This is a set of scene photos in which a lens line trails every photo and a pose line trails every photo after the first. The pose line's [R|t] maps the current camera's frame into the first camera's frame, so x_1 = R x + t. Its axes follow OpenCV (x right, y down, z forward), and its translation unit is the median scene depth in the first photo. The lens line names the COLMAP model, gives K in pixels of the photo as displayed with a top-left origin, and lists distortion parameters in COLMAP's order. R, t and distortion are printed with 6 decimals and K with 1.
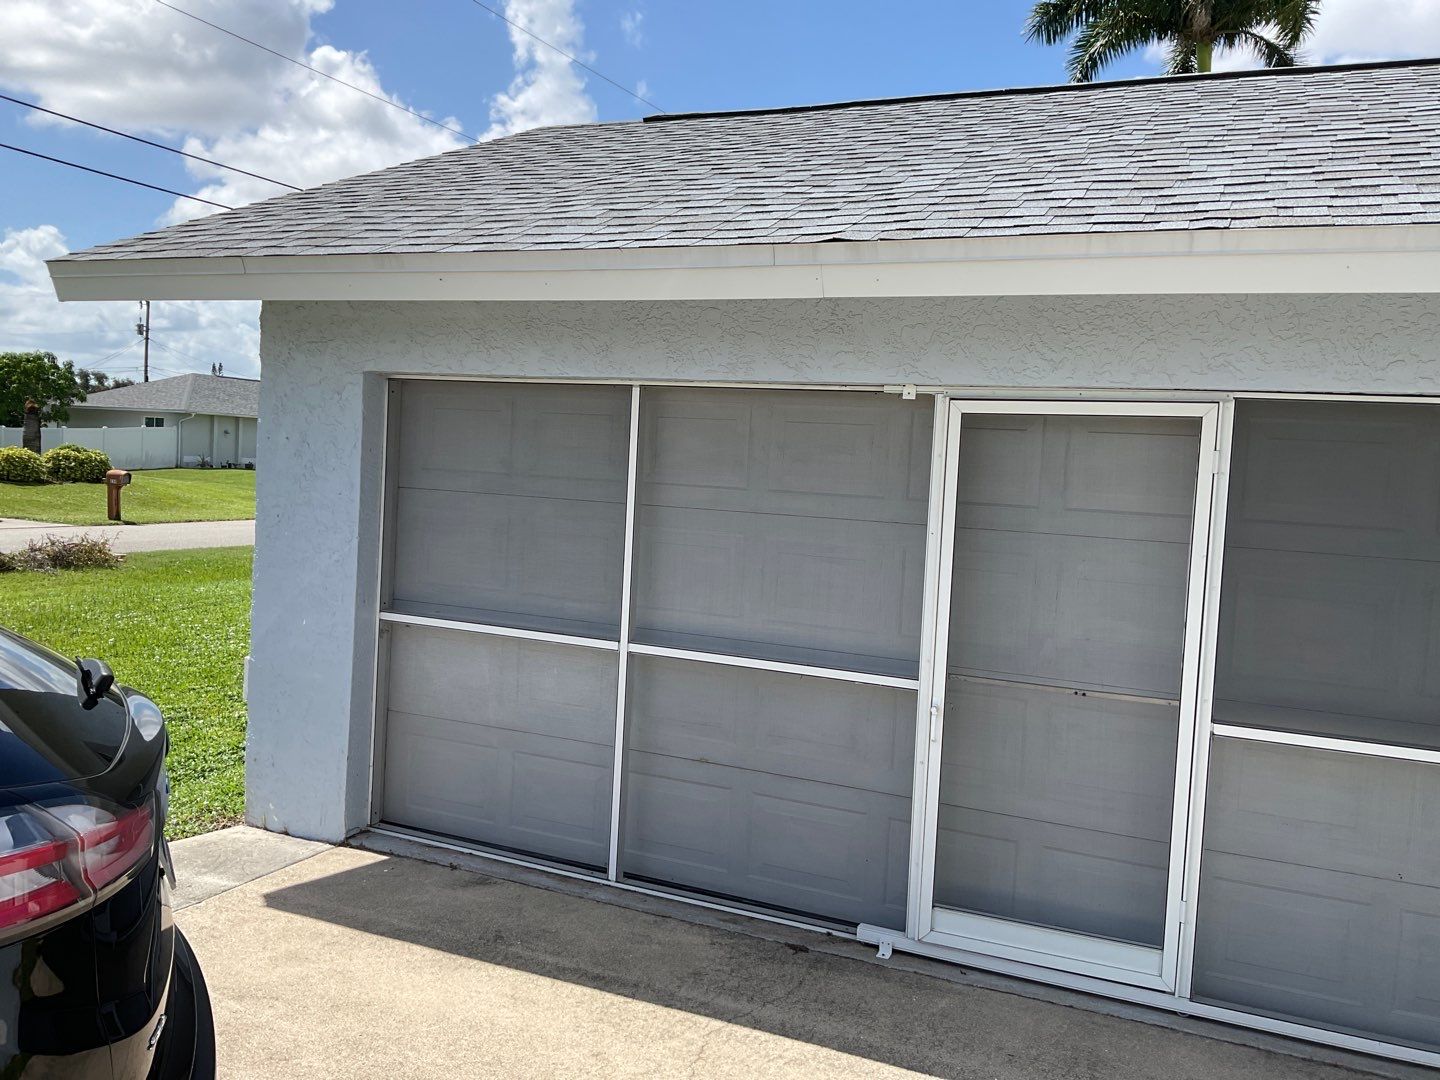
lens RADIAL K [[1192.5, 0, 715.5], [0, 1192.5, 520.8], [0, 0, 1]] dist [0.050677, -0.003373]
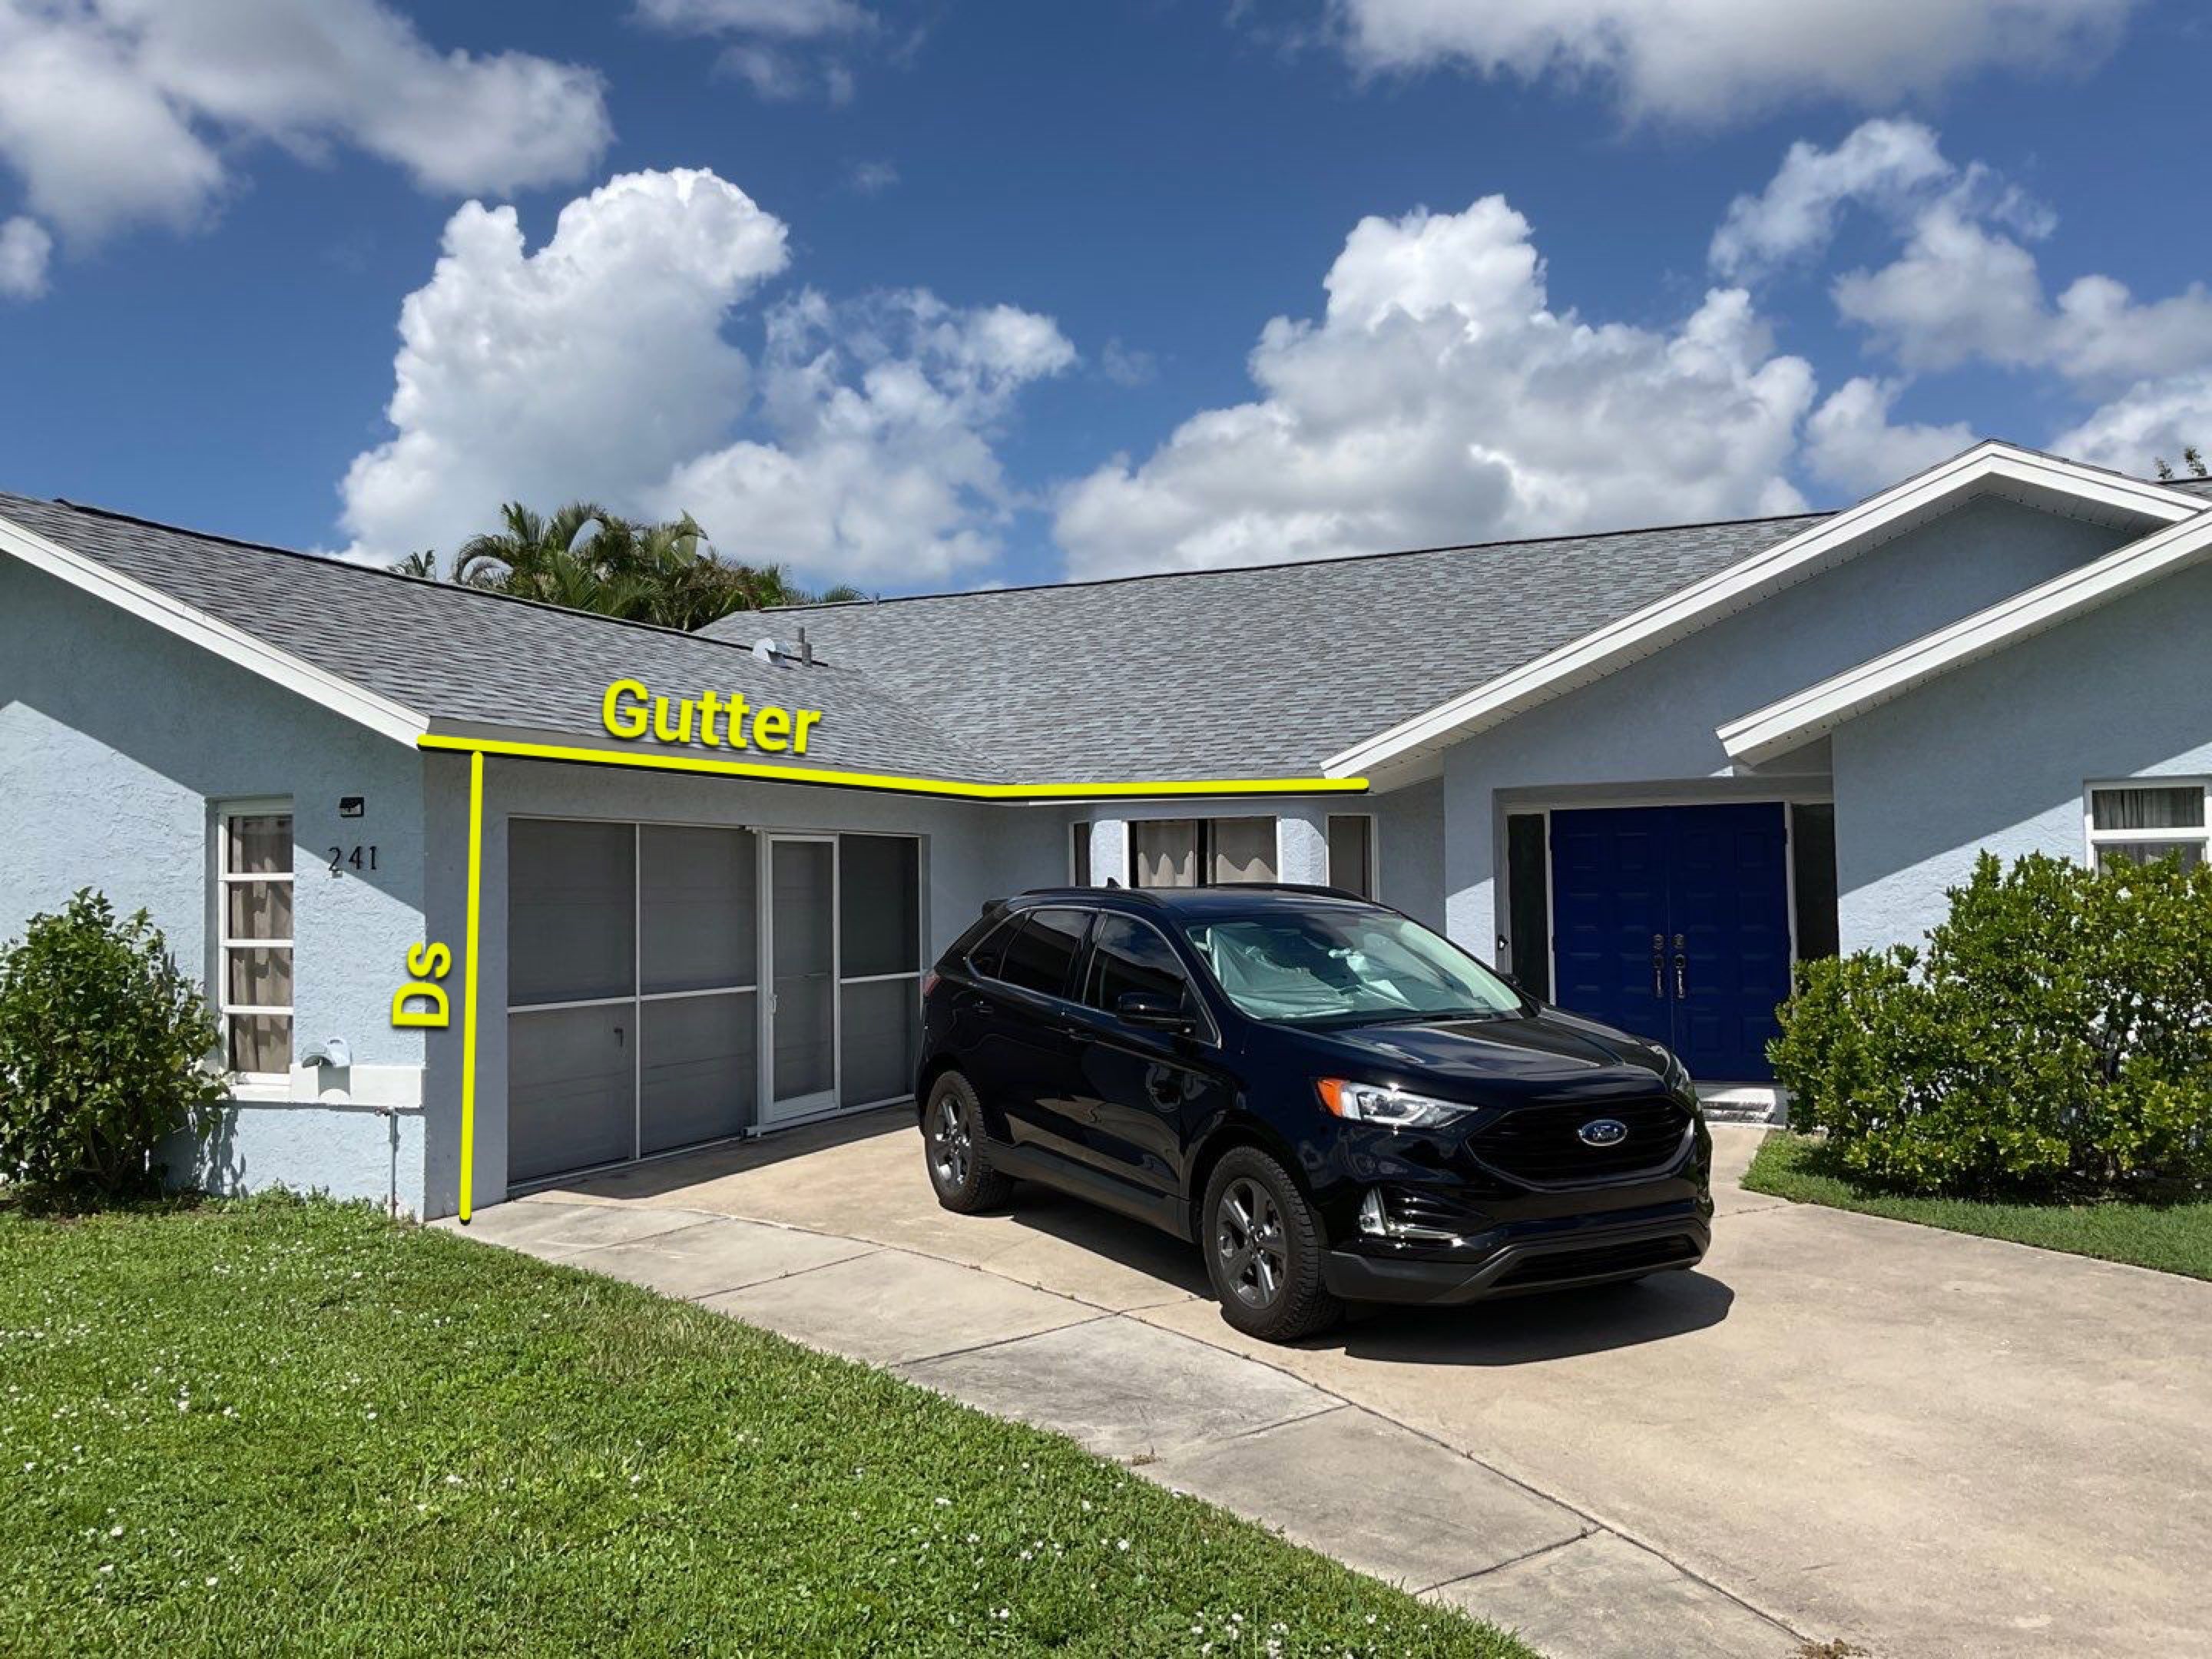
lens RADIAL K [[1858.9, 0, 1134.0], [0, 1858.9, 778.9], [0, 0, 1]] dist [0.105490, -0.210043]
pose [[-0.033286, 0.011613, 0.999378, -2.806586], [0.061418, 0.998066, -0.009552, -0.124376], [-0.997557, 0.061062, -0.033935, 0.508965]]
